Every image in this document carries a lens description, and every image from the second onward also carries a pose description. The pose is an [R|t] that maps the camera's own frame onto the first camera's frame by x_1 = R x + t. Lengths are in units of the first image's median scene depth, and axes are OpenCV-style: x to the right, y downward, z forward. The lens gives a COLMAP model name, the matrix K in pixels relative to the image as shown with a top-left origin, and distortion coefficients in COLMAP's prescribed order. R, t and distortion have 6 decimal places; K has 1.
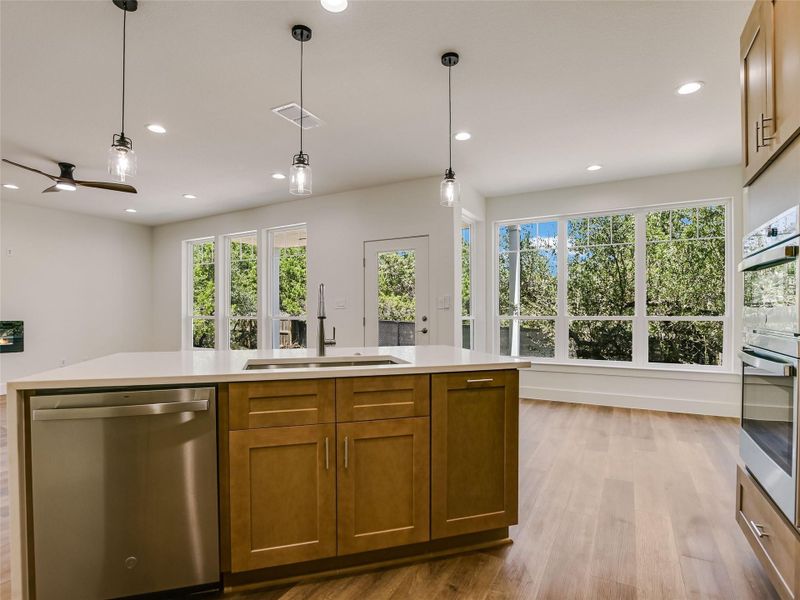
lens RADIAL K [[405.8, 0, 397.1], [0, 405.8, 315.7], [0, 0, 1]] dist [-0.033136, 0.001428]
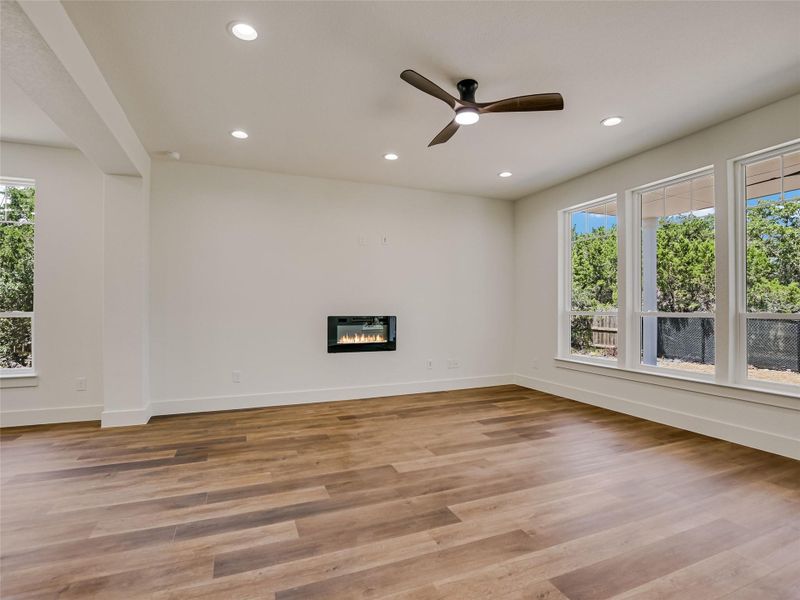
lens RADIAL K [[405.8, 0, 404.0], [0, 405.8, 307.5], [0, 0, 1]] dist [-0.033136, 0.001428]
pose [[0.778039, 0.000346, -0.628216, -0.334490], [-0.004445, 0.999978, -0.004955, -0.001632], [0.628201, 0.006648, 0.778023, 0.278389]]
